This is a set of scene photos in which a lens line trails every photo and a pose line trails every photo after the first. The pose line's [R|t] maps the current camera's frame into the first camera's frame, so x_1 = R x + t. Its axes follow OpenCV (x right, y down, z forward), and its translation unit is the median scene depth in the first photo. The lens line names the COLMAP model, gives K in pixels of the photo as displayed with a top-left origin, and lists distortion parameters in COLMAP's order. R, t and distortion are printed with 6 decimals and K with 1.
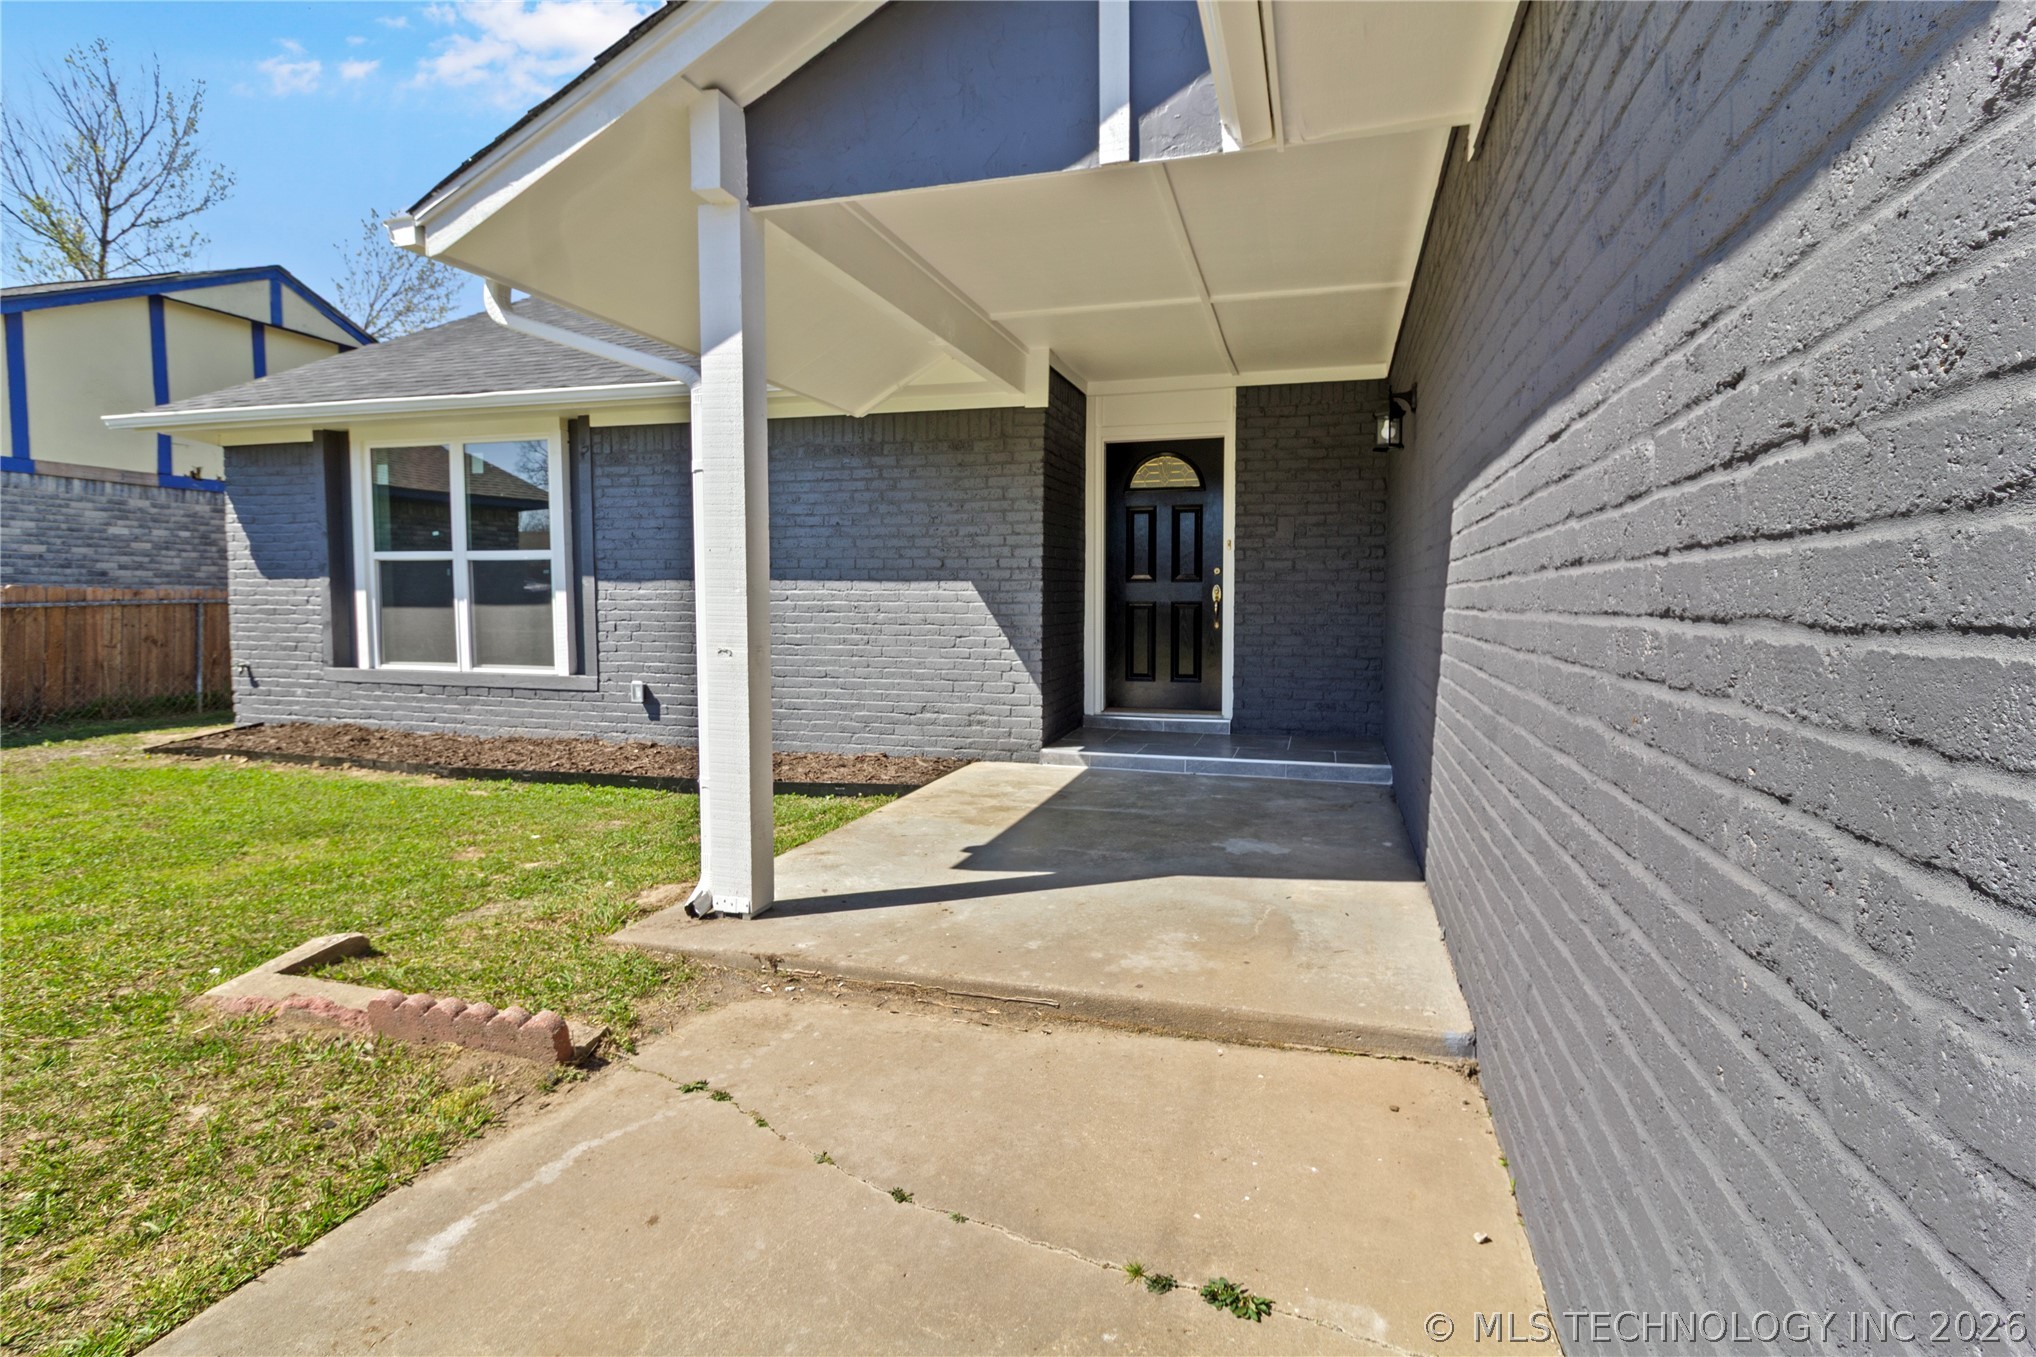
lens RADIAL K [[1068.4, 0, 1023.6], [0, 1068.4, 662.5], [0, 0, 1]] dist [-0.013358, 0.000993]
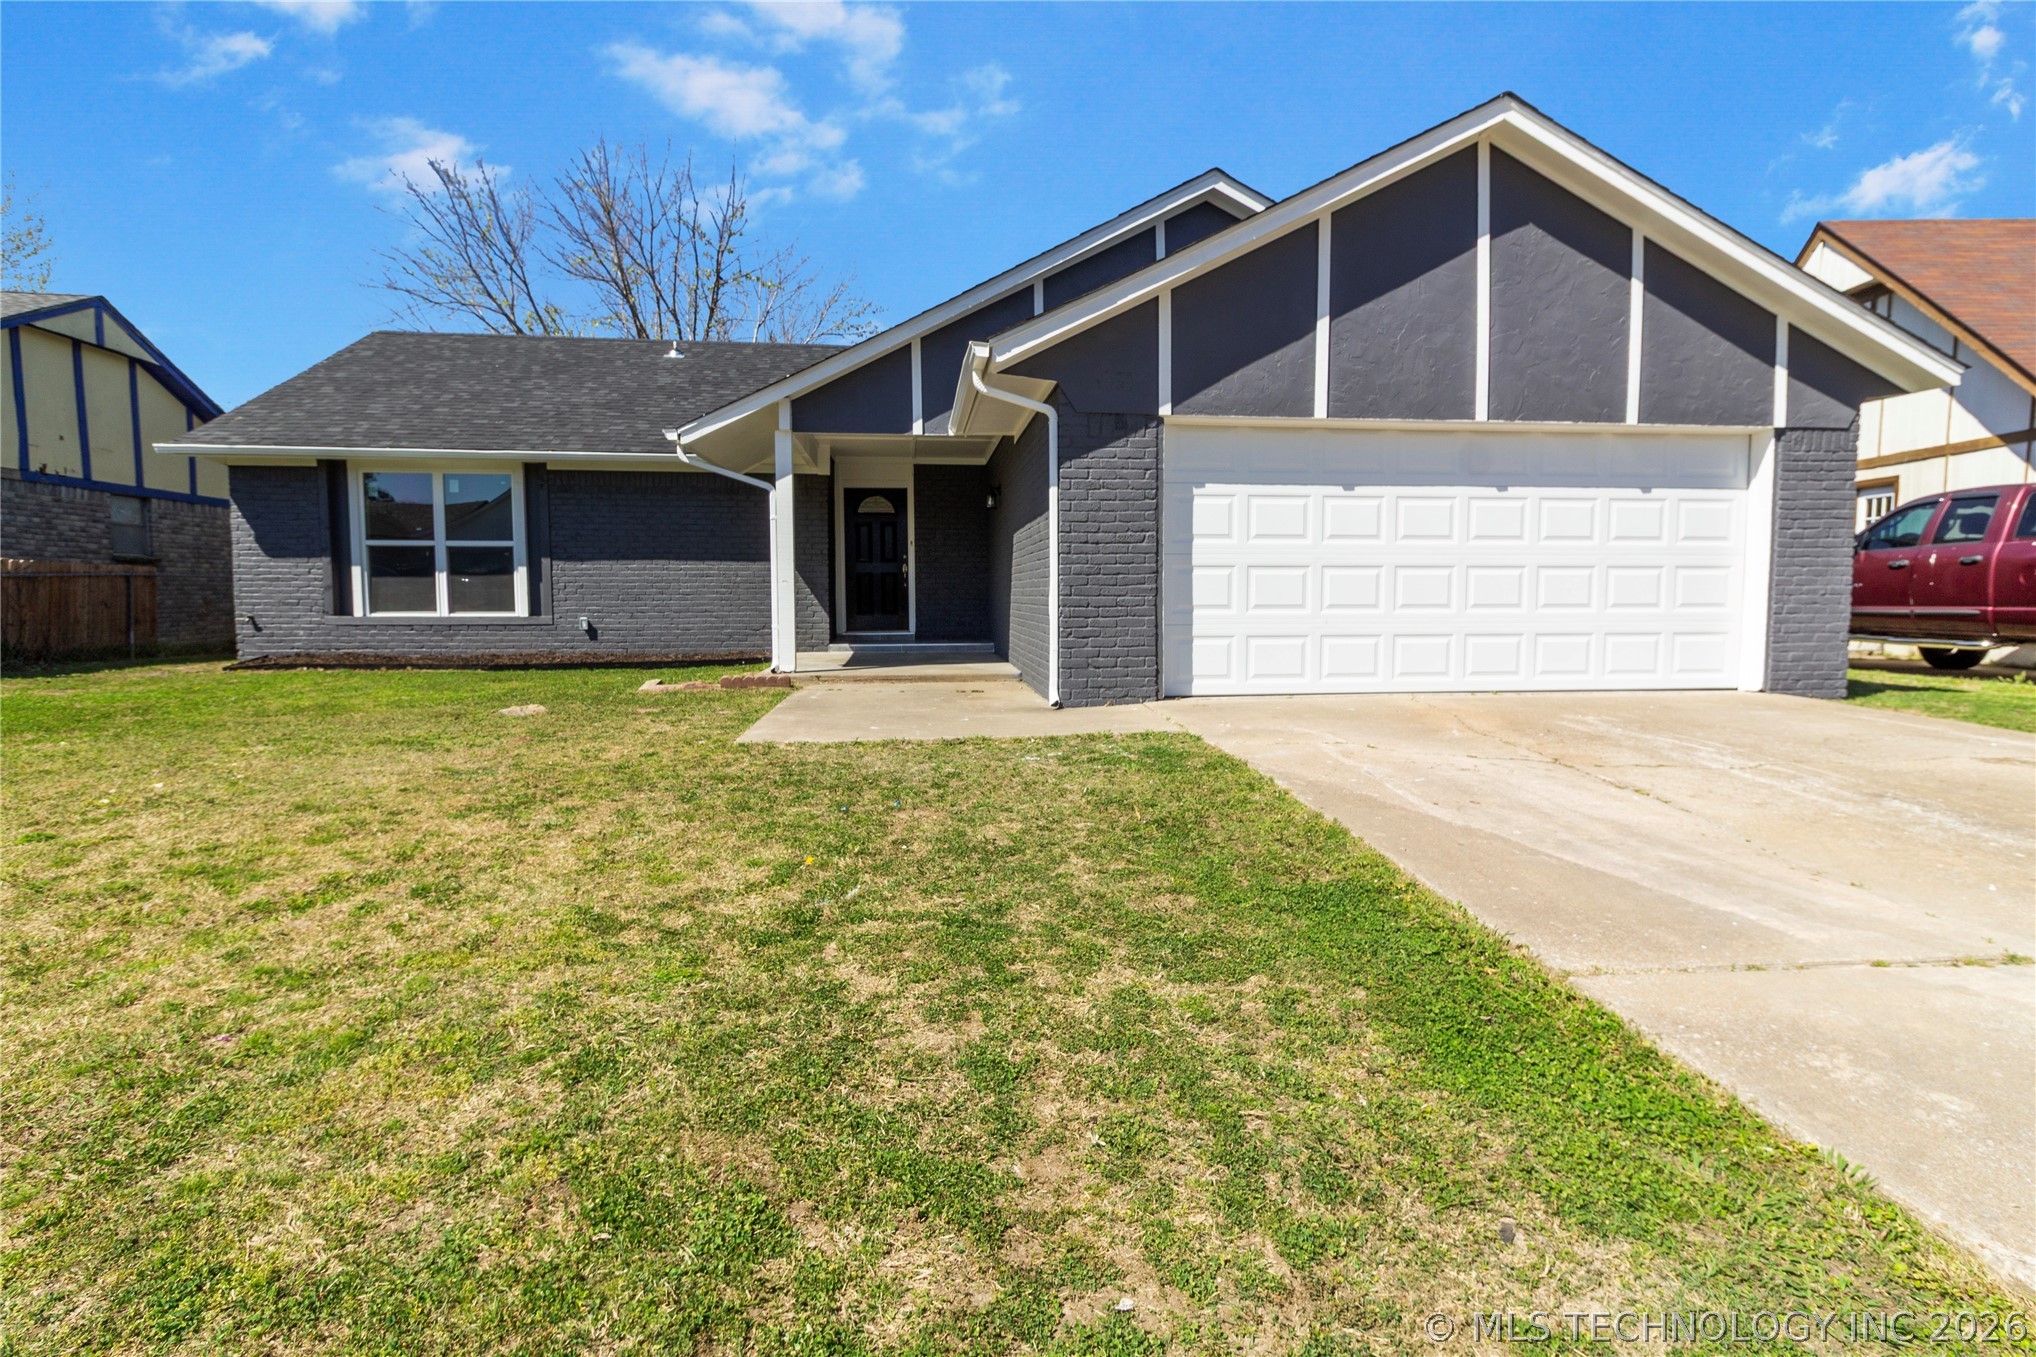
lens RADIAL K [[1068.4, 0, 1048.9], [0, 1068.4, 656.7], [0, 0, 1]] dist [-0.013358, 0.000993]
pose [[0.920425, -0.027953, 0.389918, -0.313259], [0.025806, 0.999609, 0.010746, 0.075357], [-0.390066, 0.000172, 0.920787, -0.821248]]
